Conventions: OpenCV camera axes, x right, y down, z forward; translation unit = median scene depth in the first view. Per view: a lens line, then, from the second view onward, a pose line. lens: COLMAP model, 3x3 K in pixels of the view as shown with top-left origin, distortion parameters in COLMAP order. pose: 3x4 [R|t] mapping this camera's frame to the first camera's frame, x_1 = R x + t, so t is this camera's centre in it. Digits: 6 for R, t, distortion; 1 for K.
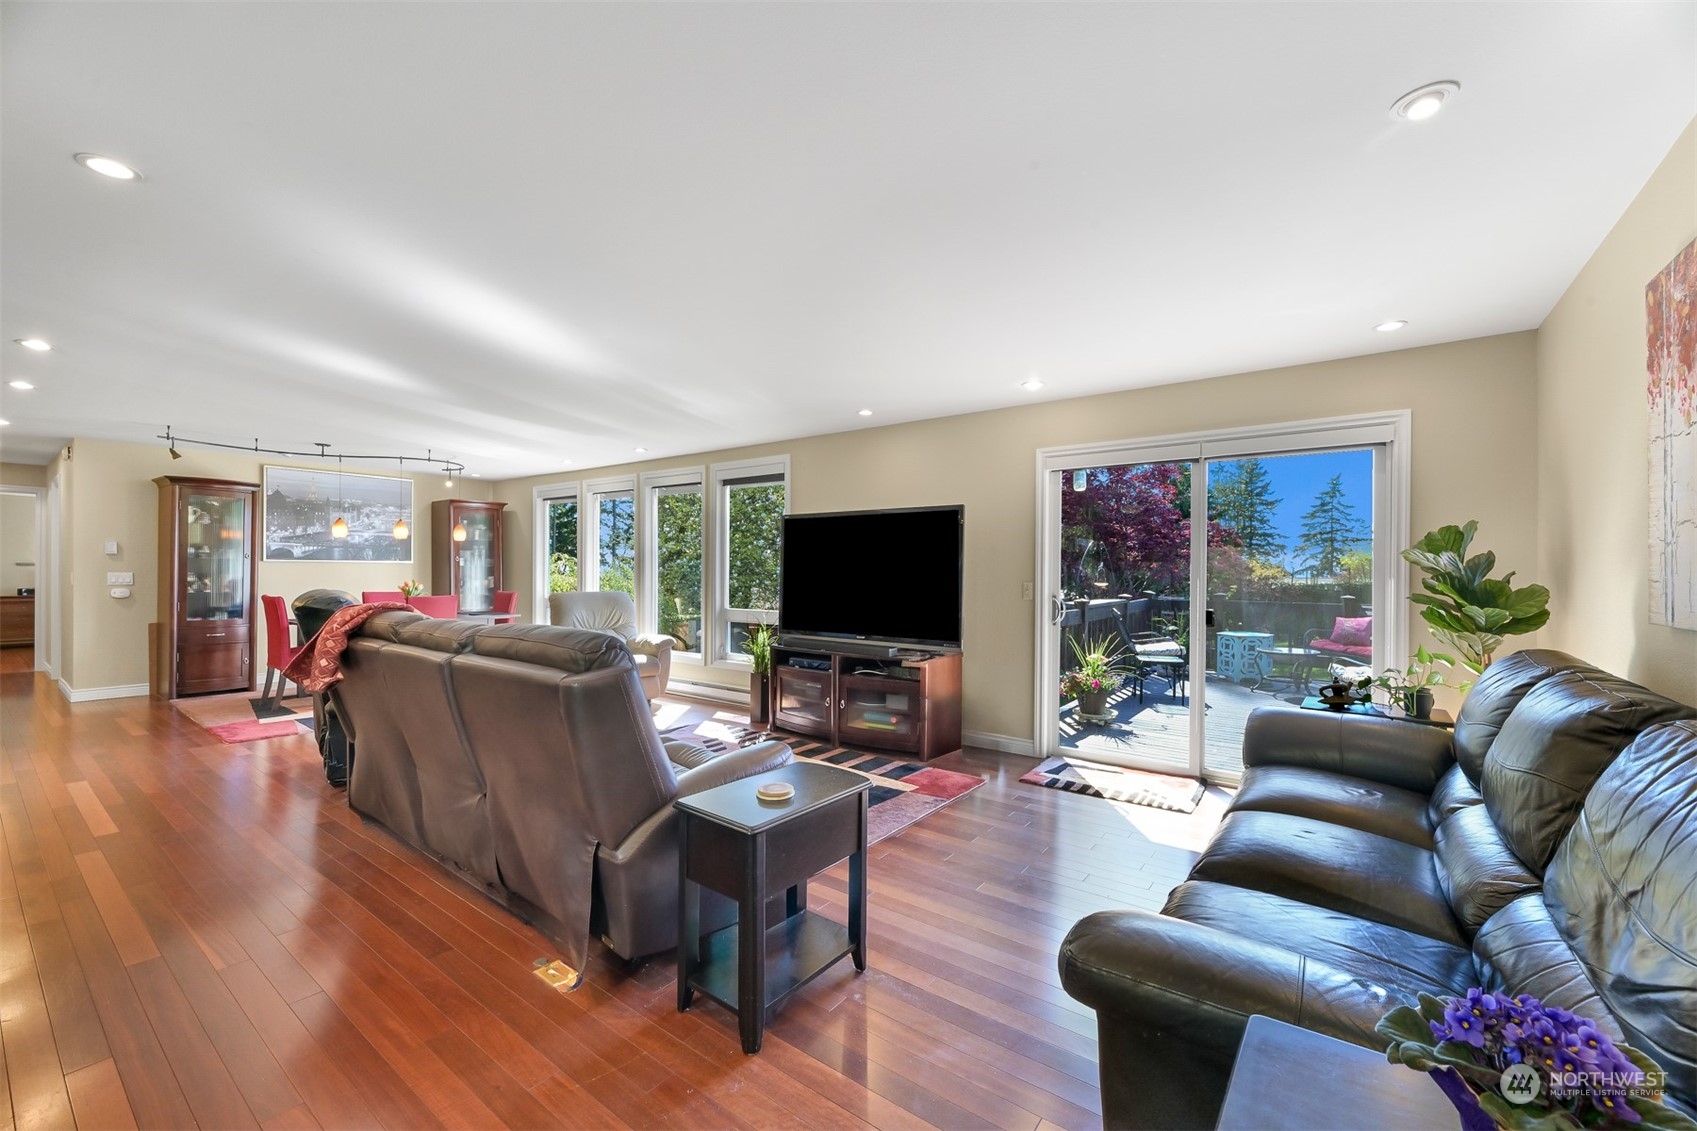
lens RADIAL K [[697.1, 0, 848.7], [0, 697.1, 570.4], [0, 0, 1]] dist [-0.000966, 0.000350]
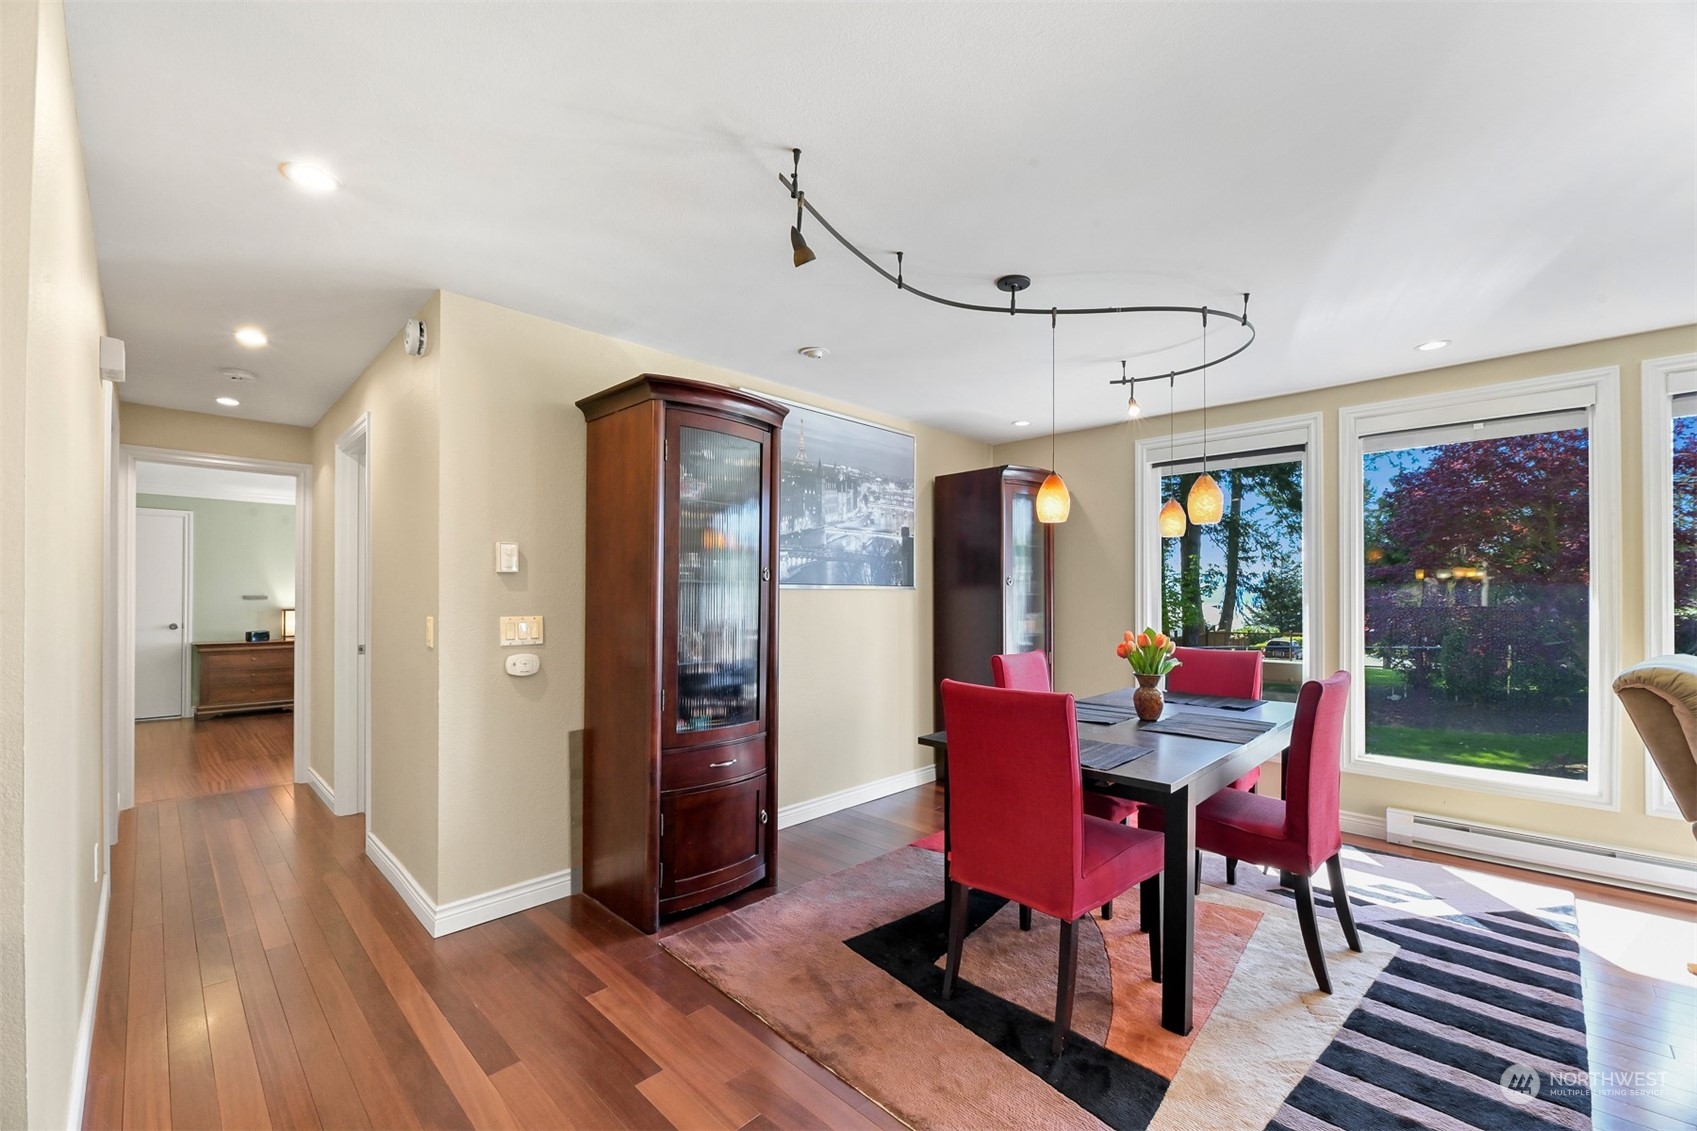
lens RADIAL K [[697.1, 0, 848.2], [0, 697.1, 590.3], [0, 0, 1]] dist [-0.000966, 0.000350]
pose [[0.991439, -0.010101, -0.130181, -0.656912], [0.008953, 0.999916, -0.009398, -0.006285], [0.130265, 0.008152, 0.991446, 0.500945]]
